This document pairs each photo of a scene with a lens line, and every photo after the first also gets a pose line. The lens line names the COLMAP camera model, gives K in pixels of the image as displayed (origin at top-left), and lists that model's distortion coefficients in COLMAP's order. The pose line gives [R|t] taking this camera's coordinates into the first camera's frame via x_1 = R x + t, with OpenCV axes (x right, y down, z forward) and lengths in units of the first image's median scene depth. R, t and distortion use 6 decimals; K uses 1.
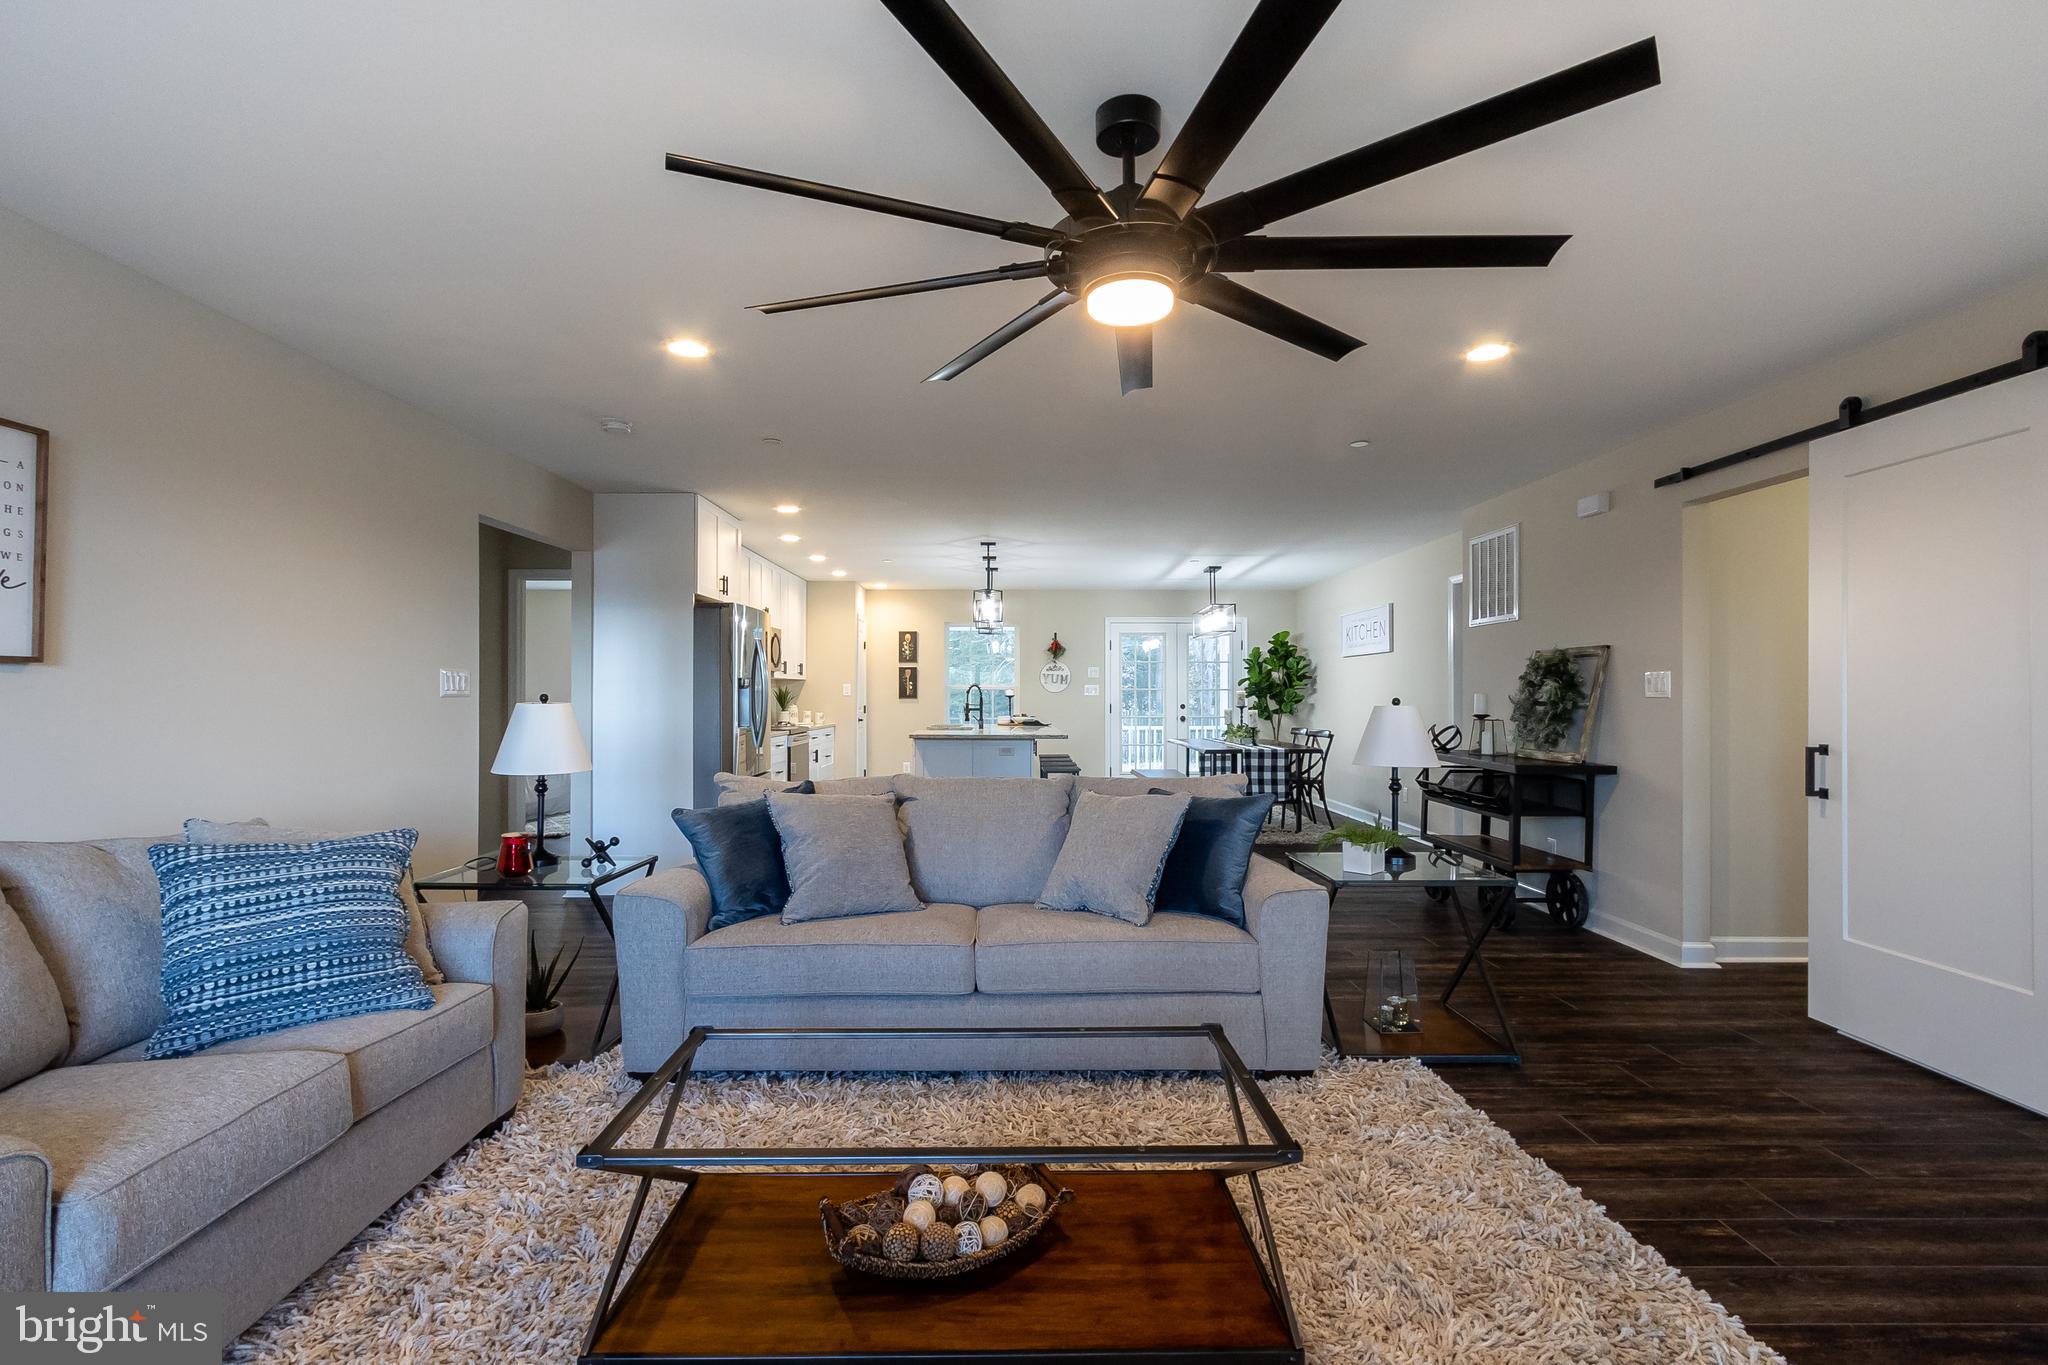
lens RADIAL K [[991.3, 0, 1021.9], [0, 991.3, 684.7], [0, 0, 1]] dist [0.010281, -0.002958]
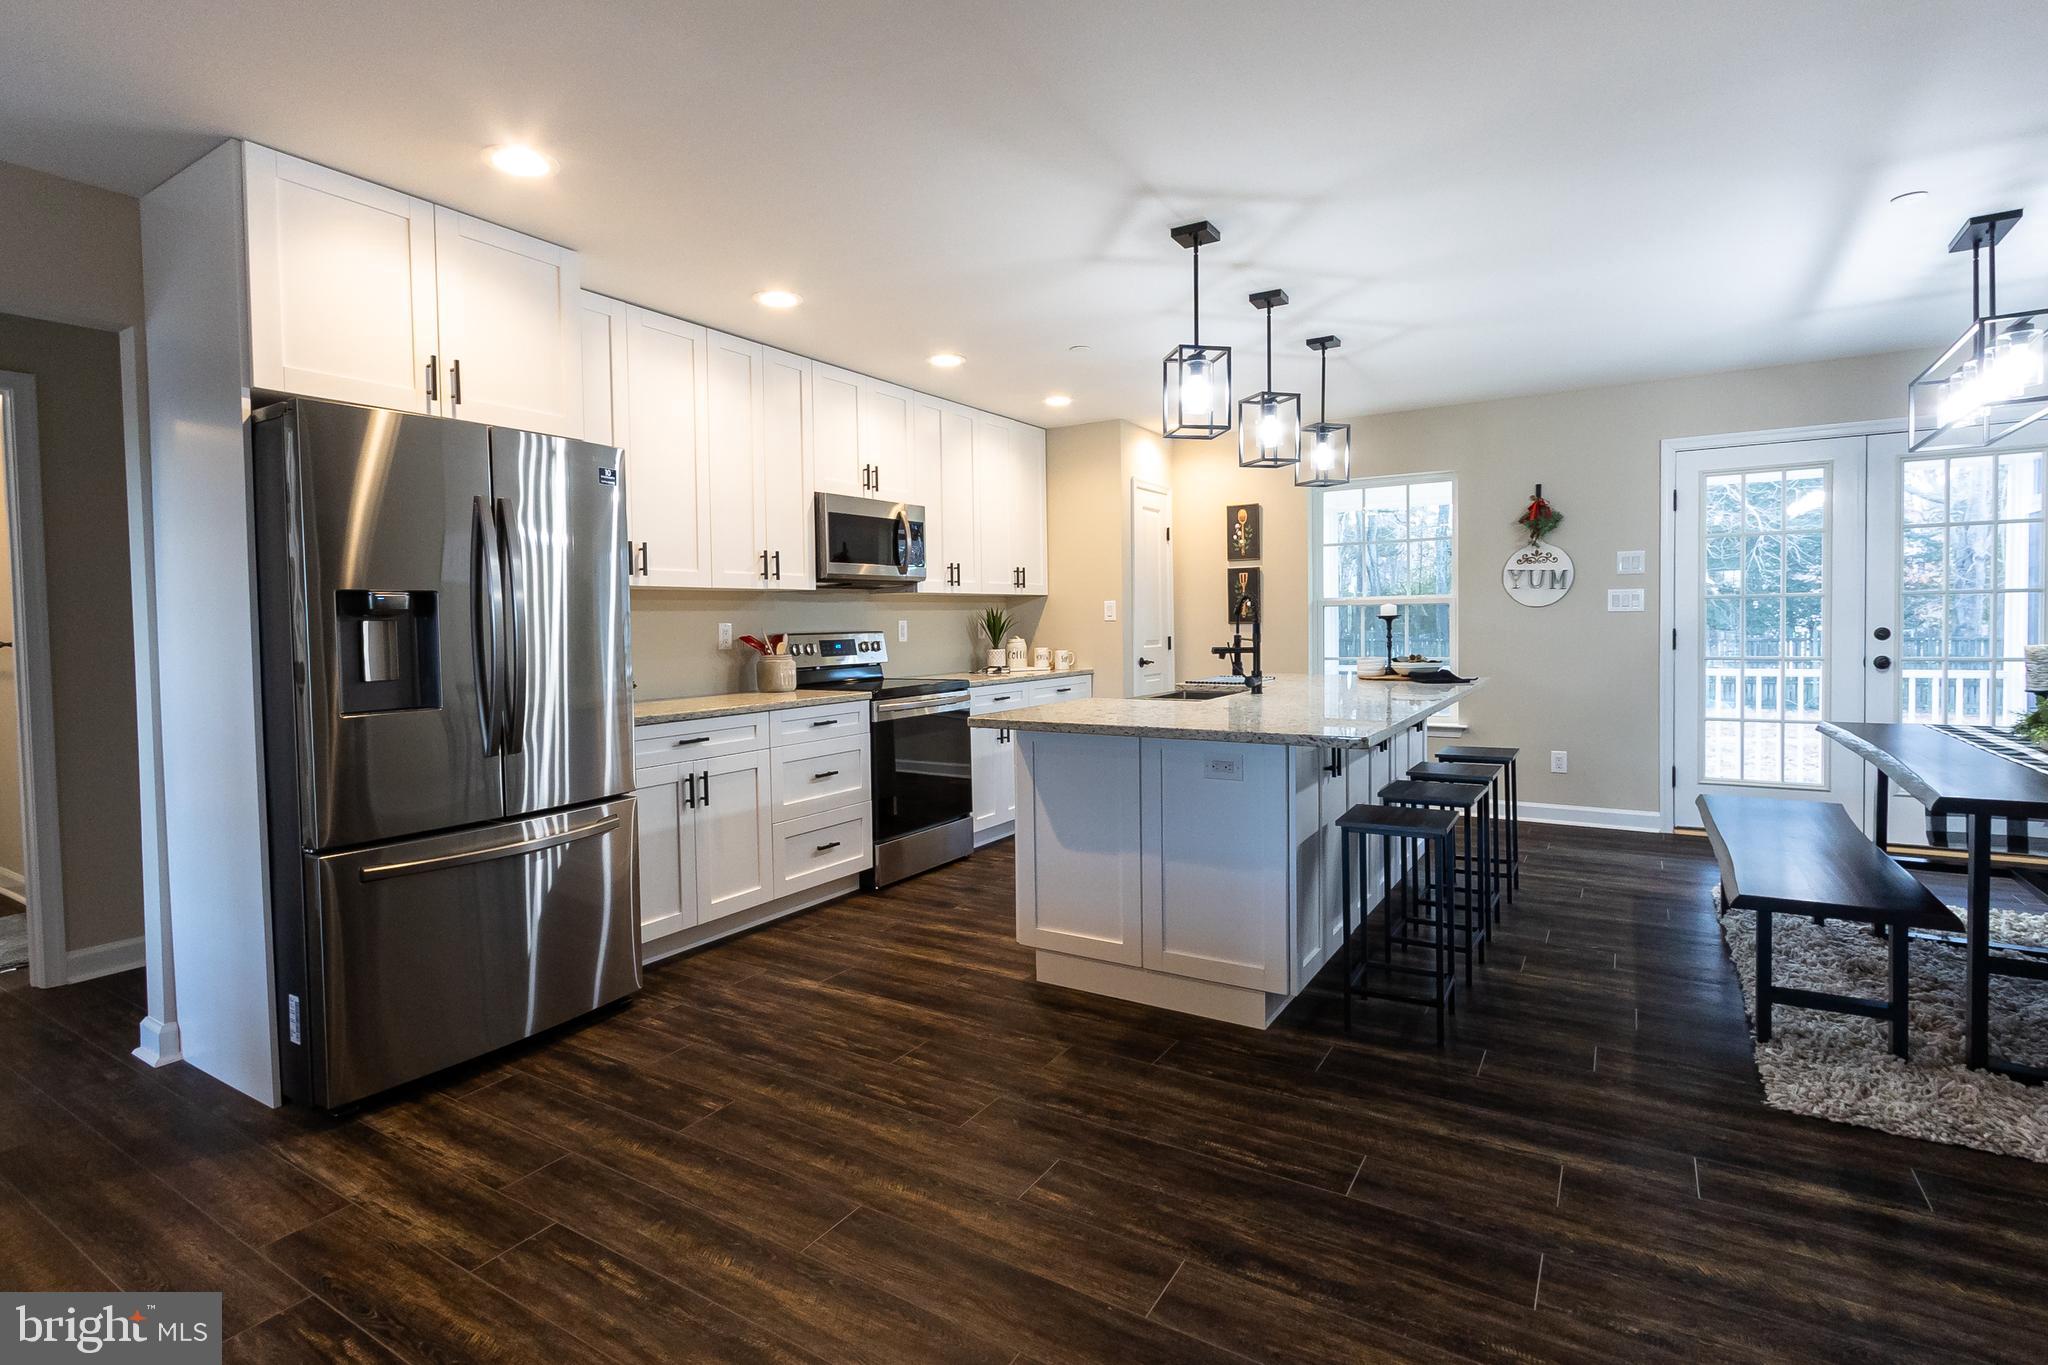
lens RADIAL K [[991.3, 0, 1046.2], [0, 991.3, 642.2], [0, 0, 1]] dist [0.010281, -0.002958]
pose [[0.850623, -0.005458, -0.525747, 0.136785], [0.023746, 0.999325, 0.028046, 0.009085], [0.525239, -0.036341, 0.850178, 0.749784]]
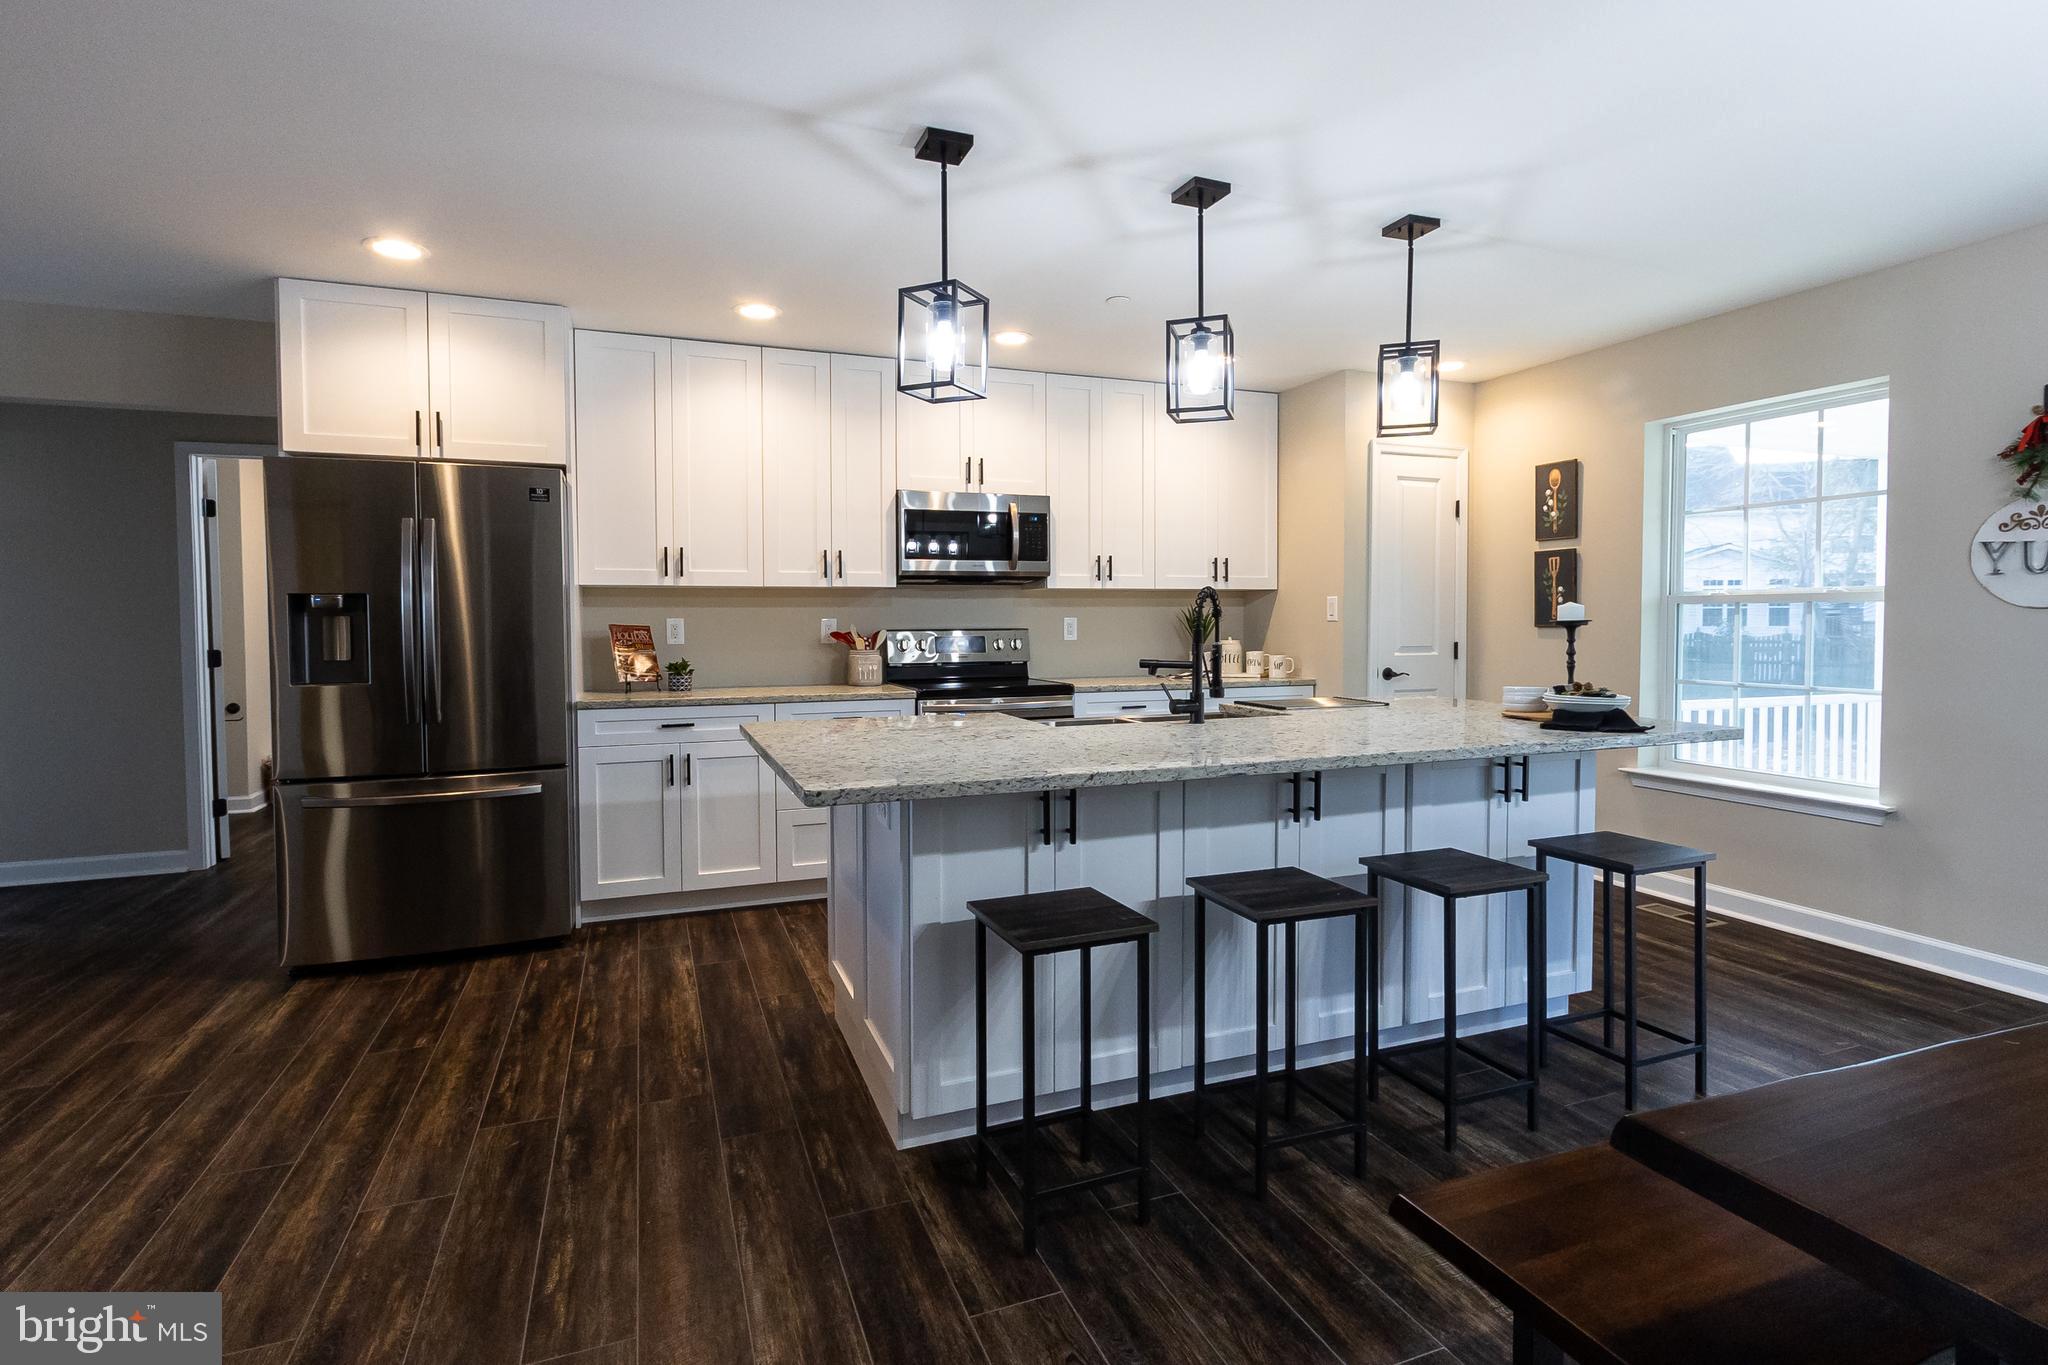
lens RADIAL K [[991.3, 0, 1017.3], [0, 991.3, 639.2], [0, 0, 1]] dist [0.010281, -0.002958]
pose [[0.350545, 0.015805, -0.936412, 0.303566], [0.012594, 0.999688, 0.021588, 0.010864], [0.936461, -0.019361, 0.350237, 1.056533]]
